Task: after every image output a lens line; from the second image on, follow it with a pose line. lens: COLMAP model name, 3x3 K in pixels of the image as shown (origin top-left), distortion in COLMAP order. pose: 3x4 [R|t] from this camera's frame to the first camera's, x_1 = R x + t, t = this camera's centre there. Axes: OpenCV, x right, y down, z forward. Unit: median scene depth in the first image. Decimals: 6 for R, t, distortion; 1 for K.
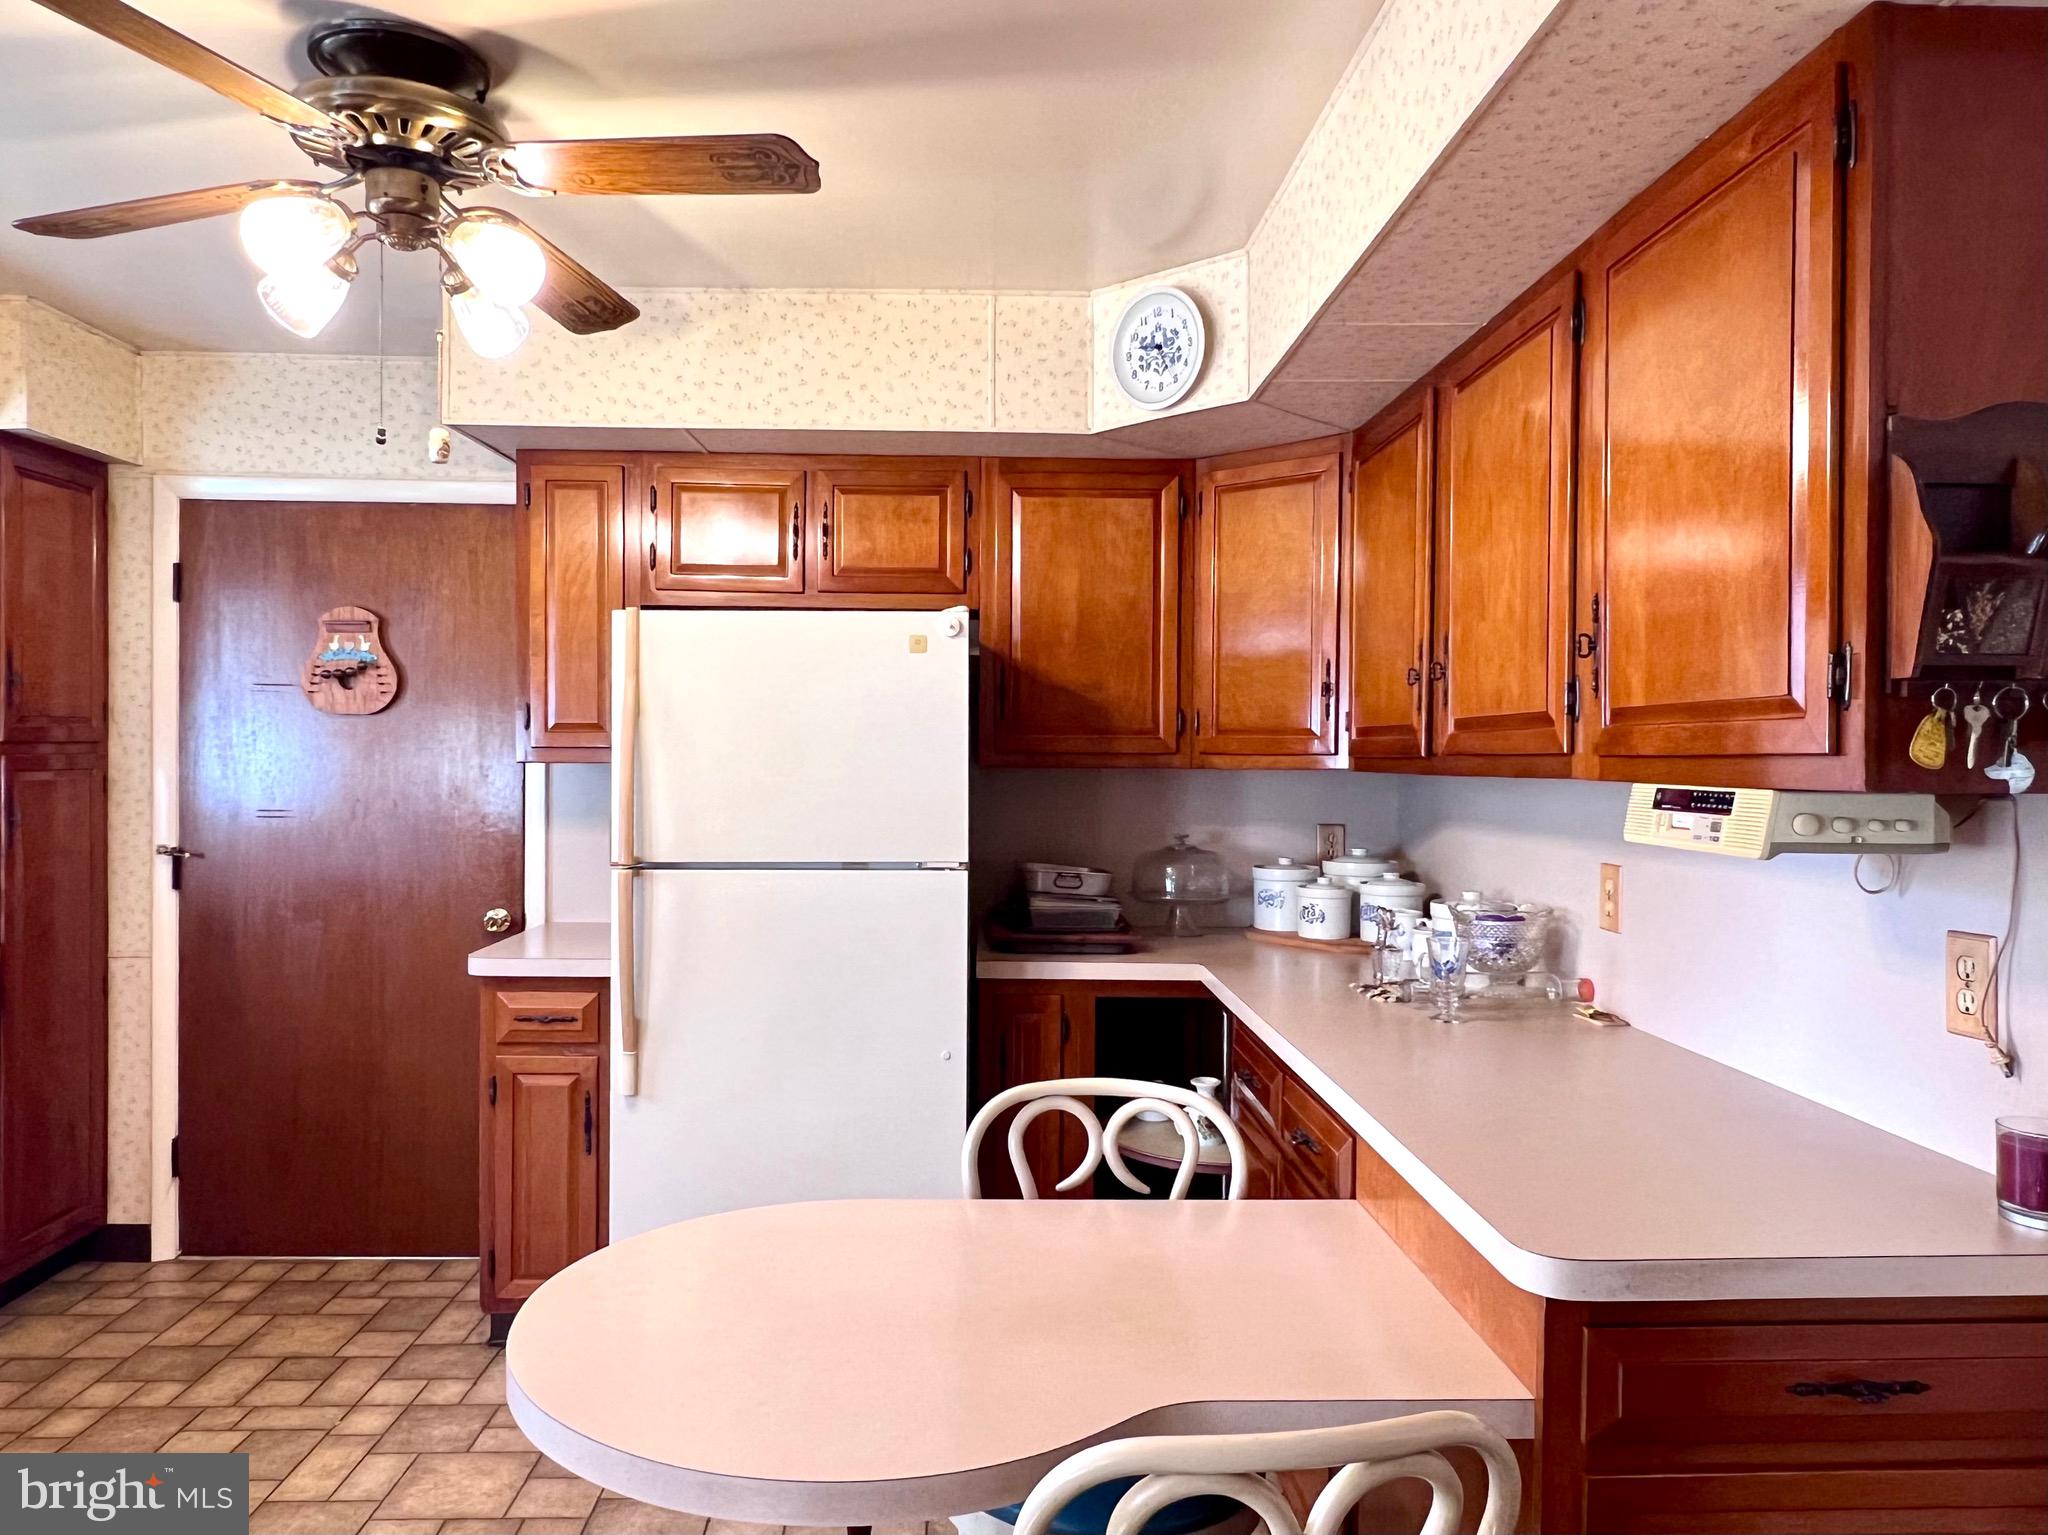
lens RADIAL K [[1403.3, 0, 1008.6], [0, 1403.3, 774.8], [0, 0, 1]] dist [0.001482, 0.001588]
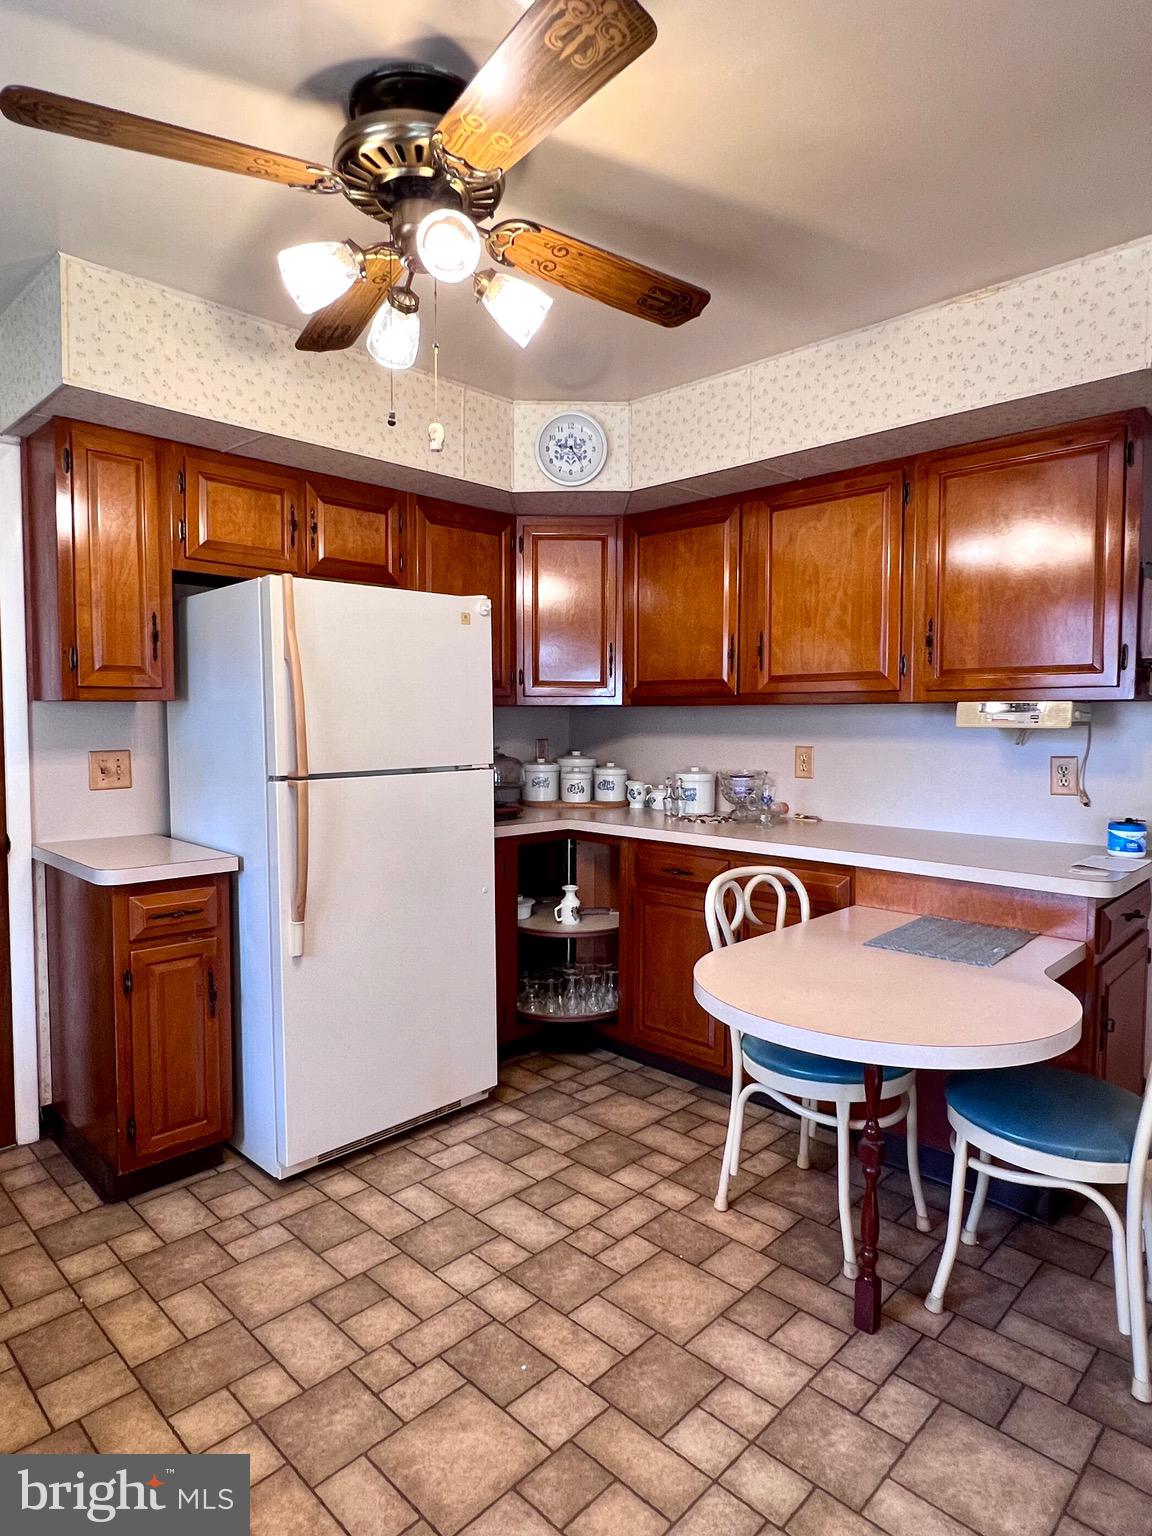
lens RADIAL K [[888.8, 0, 578.8], [0, 888.8, 764.6], [0, 0, 1]] dist [0.003405, 0.000252]
pose [[0.717605, -0.046428, 0.694901, -0.559879], [0.014974, 0.998573, 0.051254, 0.012866], [-0.696290, -0.026374, 0.717276, 0.206148]]
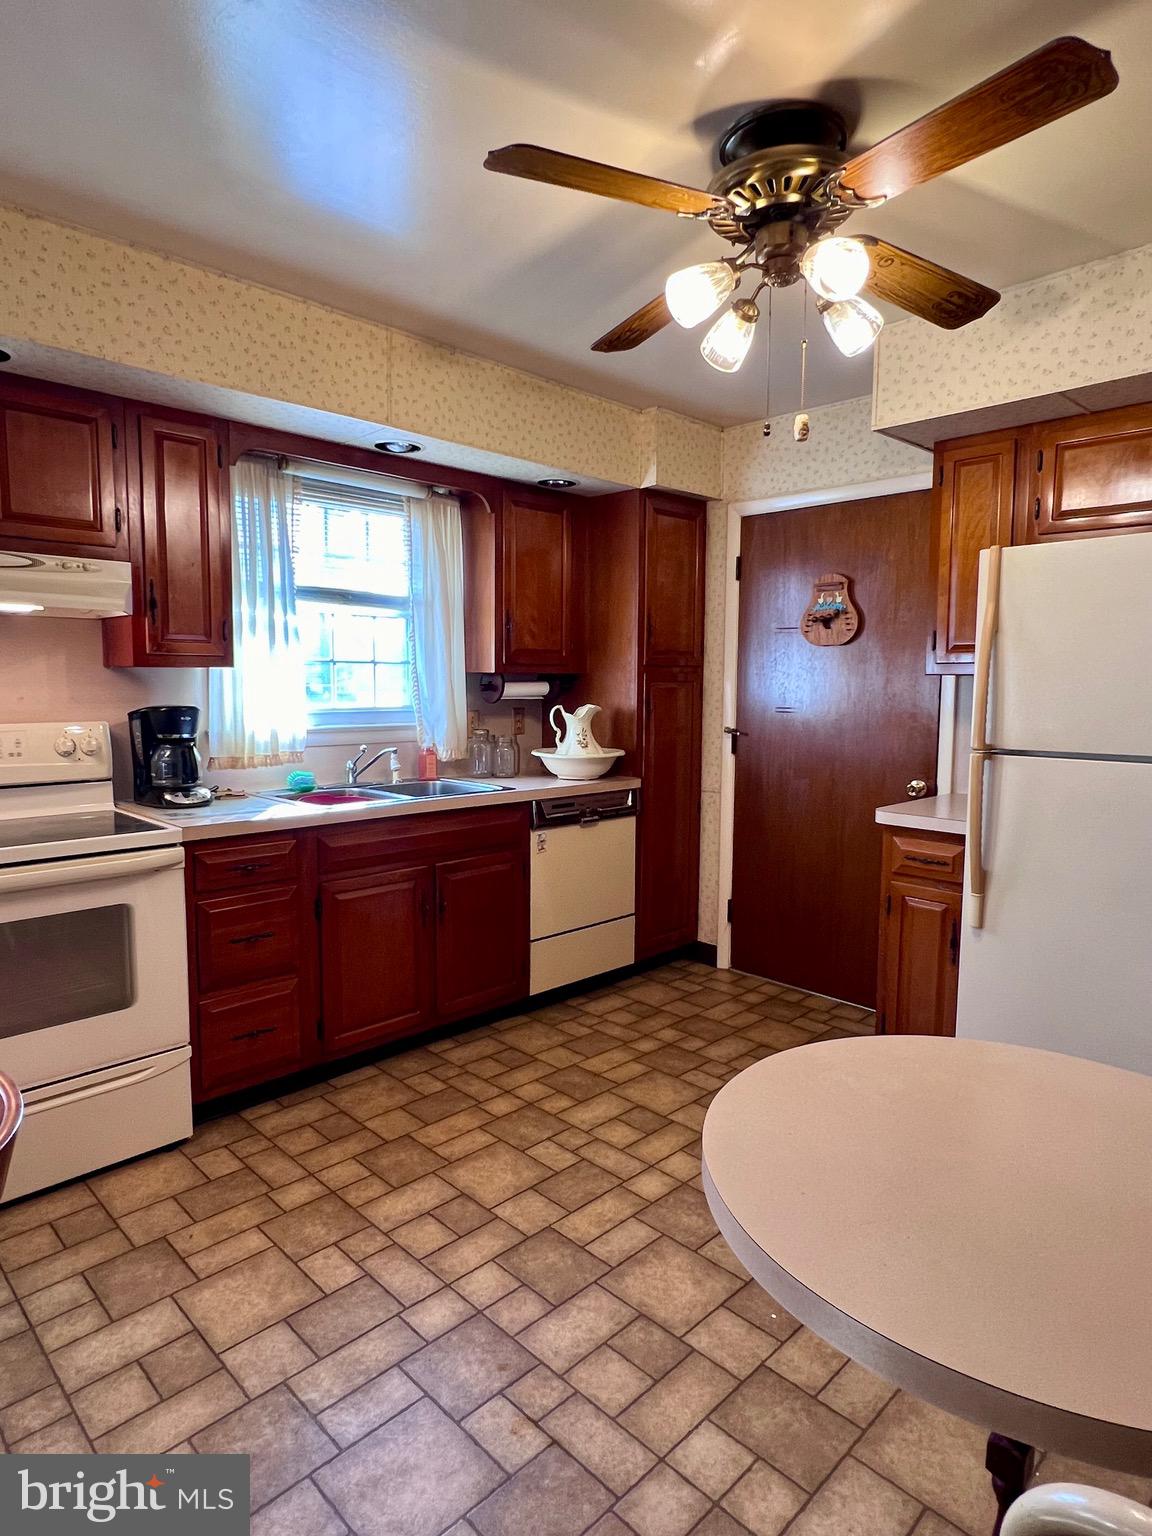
lens RADIAL K [[888.8, 0, 578.8], [0, 888.8, 764.6], [0, 0, 1]] dist [0.003405, 0.000252]
pose [[0.684225, 0.064209, -0.726439, 0.058768], [-0.013419, 0.997056, 0.075490, 0.018163], [0.729147, -0.041904, 0.683073, 0.151059]]
